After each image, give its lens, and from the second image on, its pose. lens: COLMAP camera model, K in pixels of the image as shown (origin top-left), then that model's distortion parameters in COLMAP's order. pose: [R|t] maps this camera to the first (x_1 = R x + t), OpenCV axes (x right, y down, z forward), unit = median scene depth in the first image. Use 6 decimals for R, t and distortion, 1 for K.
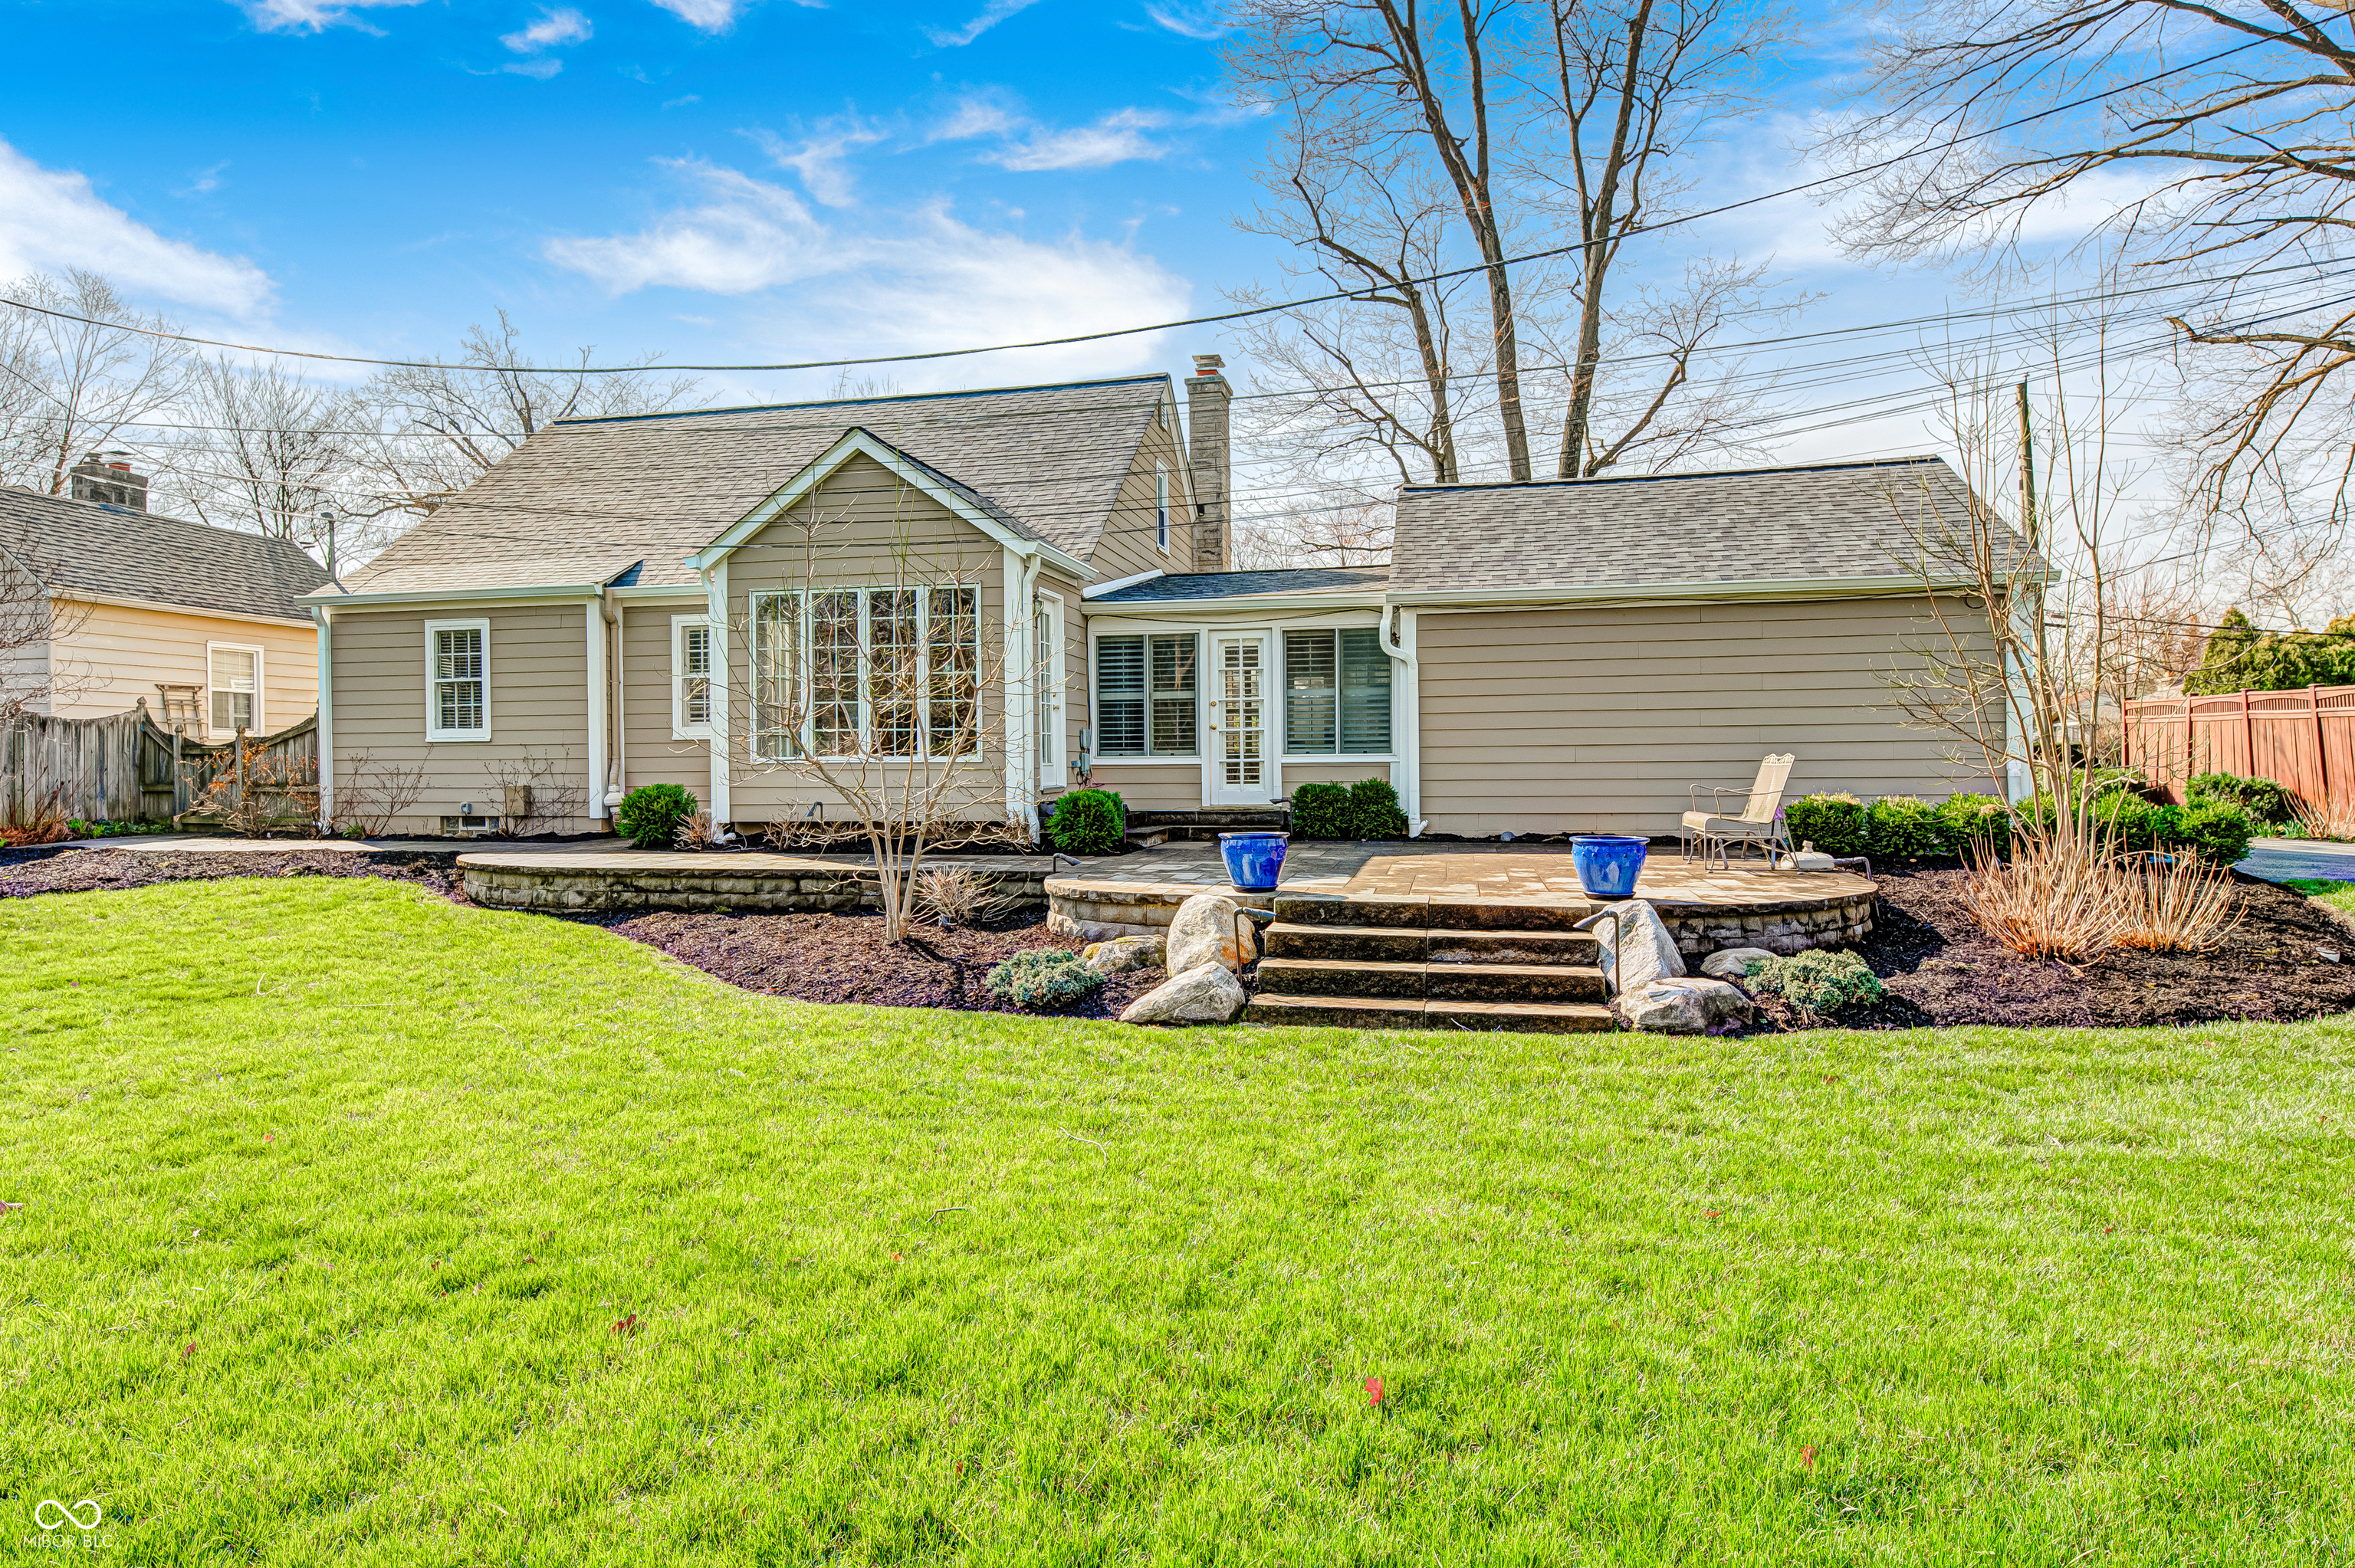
lens RADIAL K [[1210.1, 0, 1177.5], [0, 1210.1, 784.0], [0, 0, 1]] dist [0.000756, 0.000095]
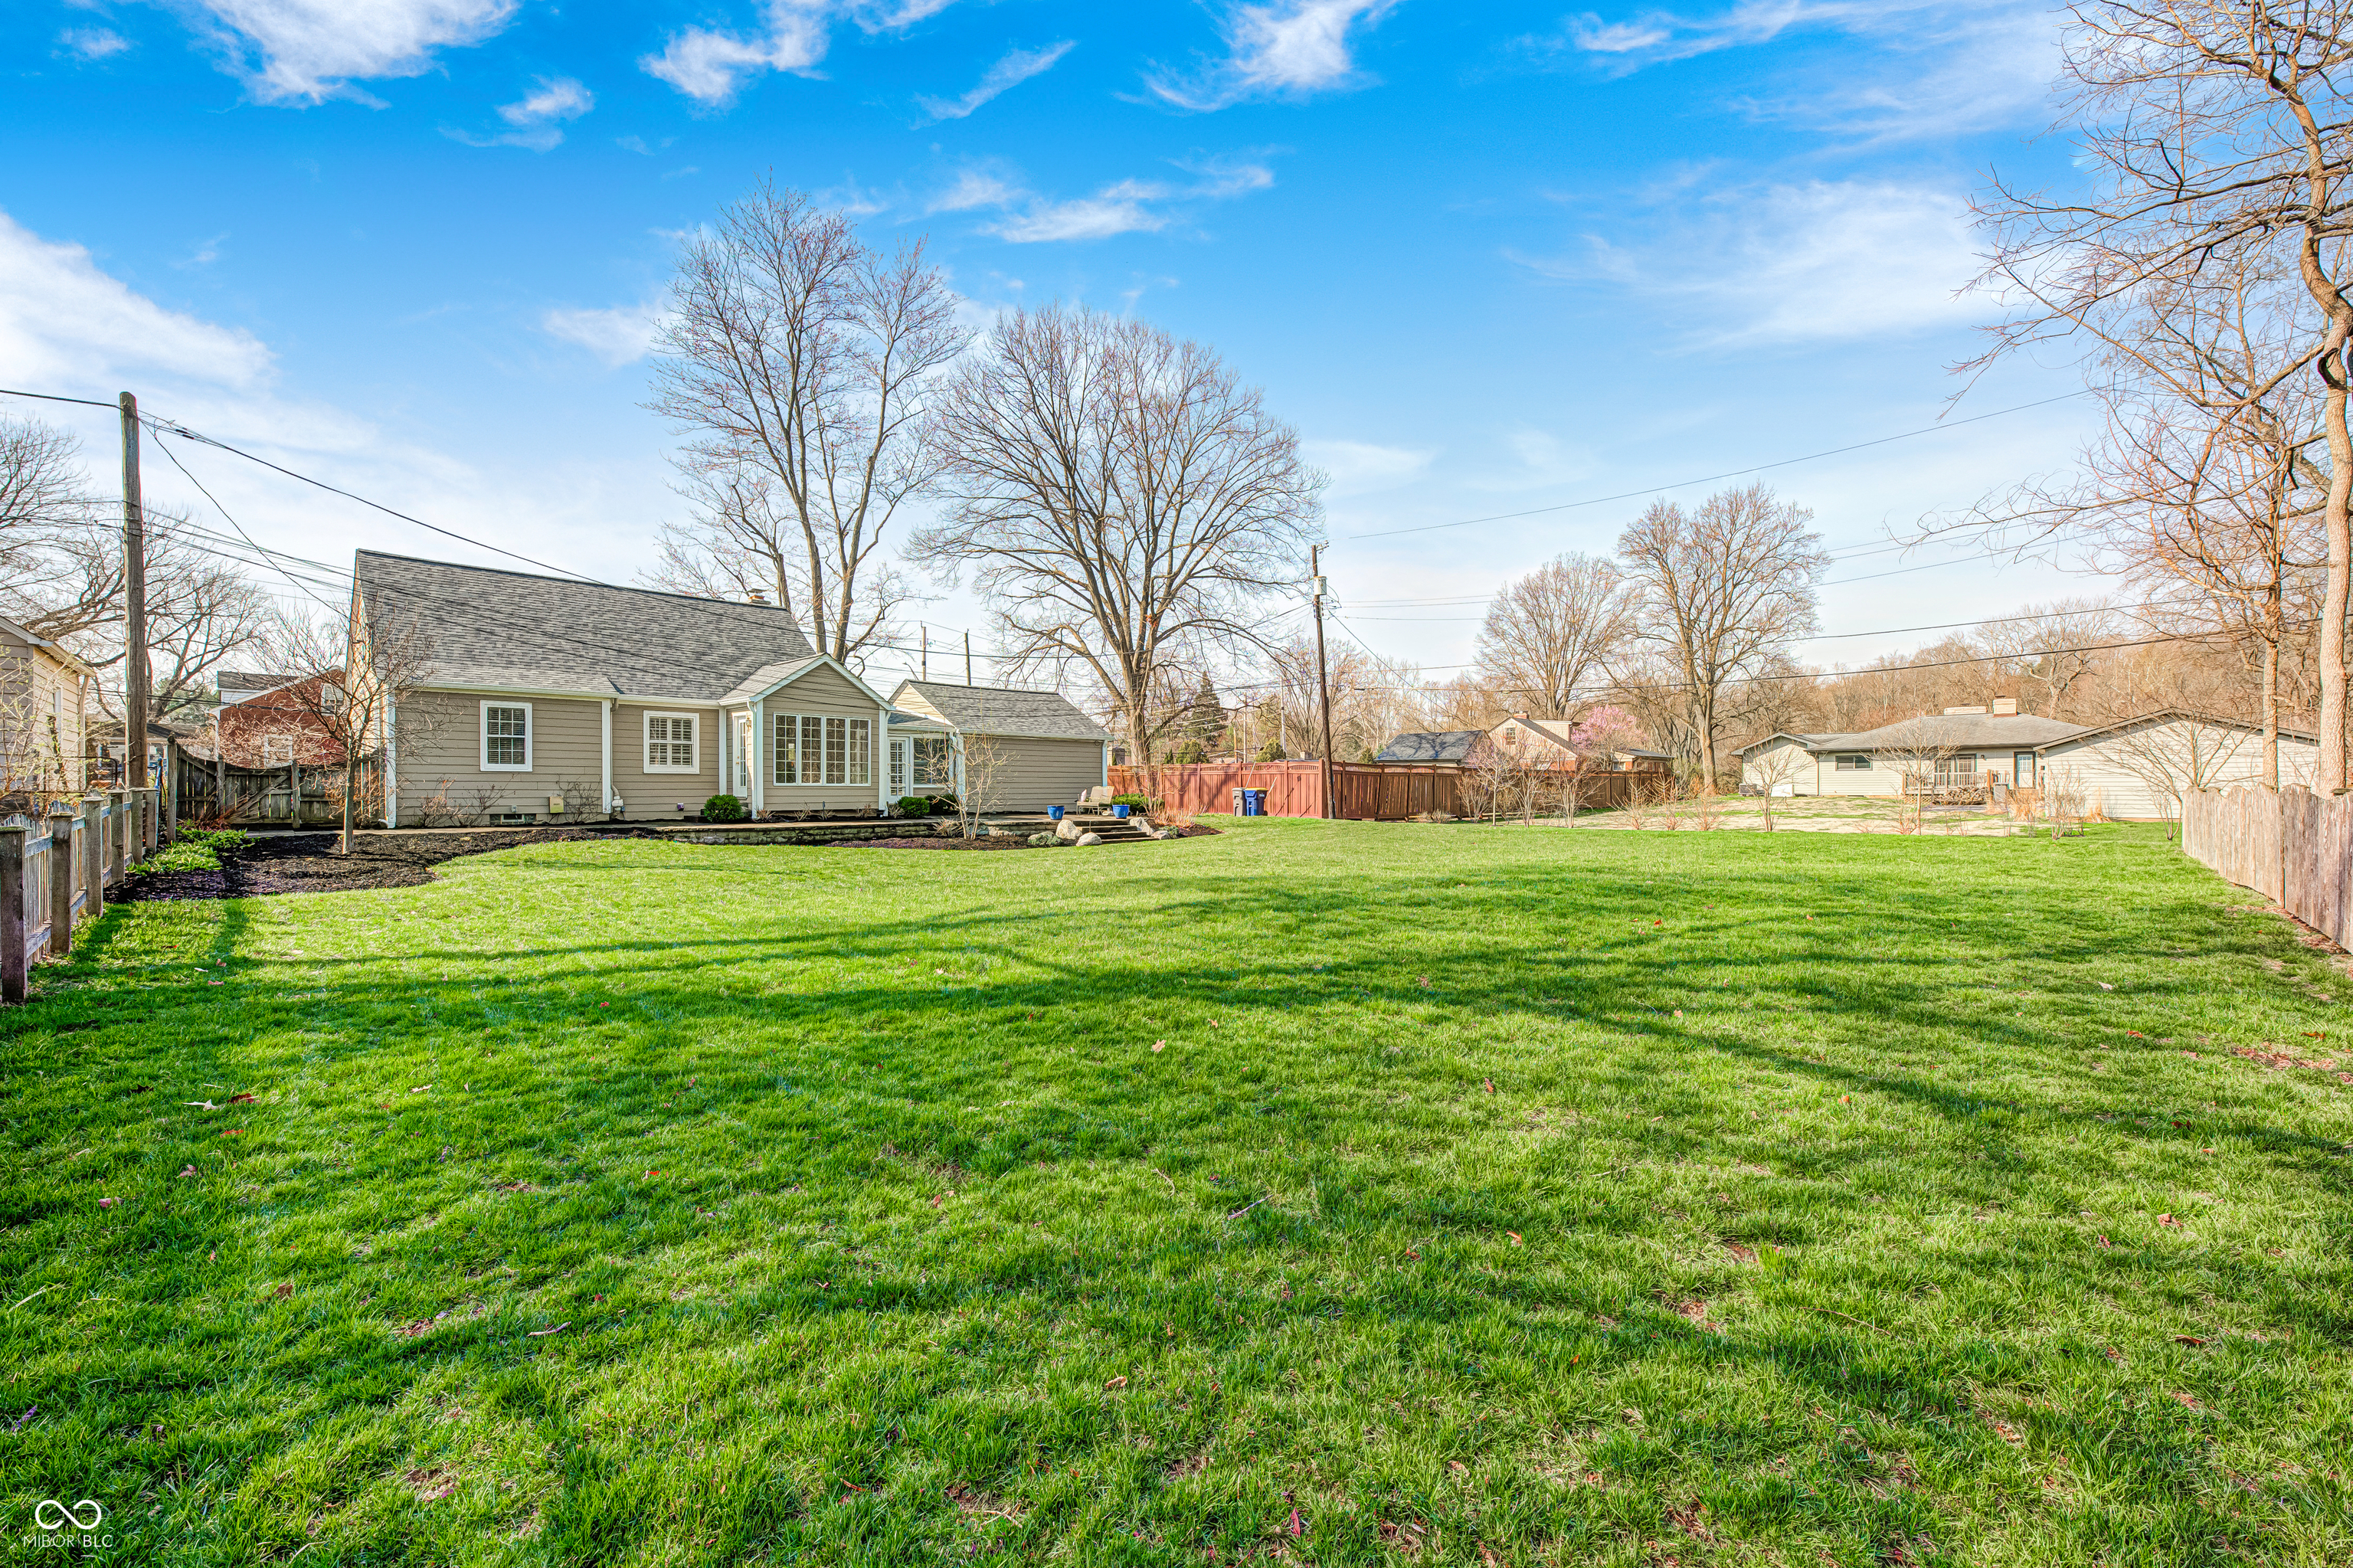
lens RADIAL K [[950.5, 0, 1176.5], [0, 950.5, 784.0], [0, 0, 1]] dist [0.000043, 0.000004]
pose [[0.552672, 0.005045, 0.833384, -1.212937], [-0.000664, 0.999984, -0.005614, -0.009626], [-0.833399, 0.002549, 0.552666, -0.580047]]
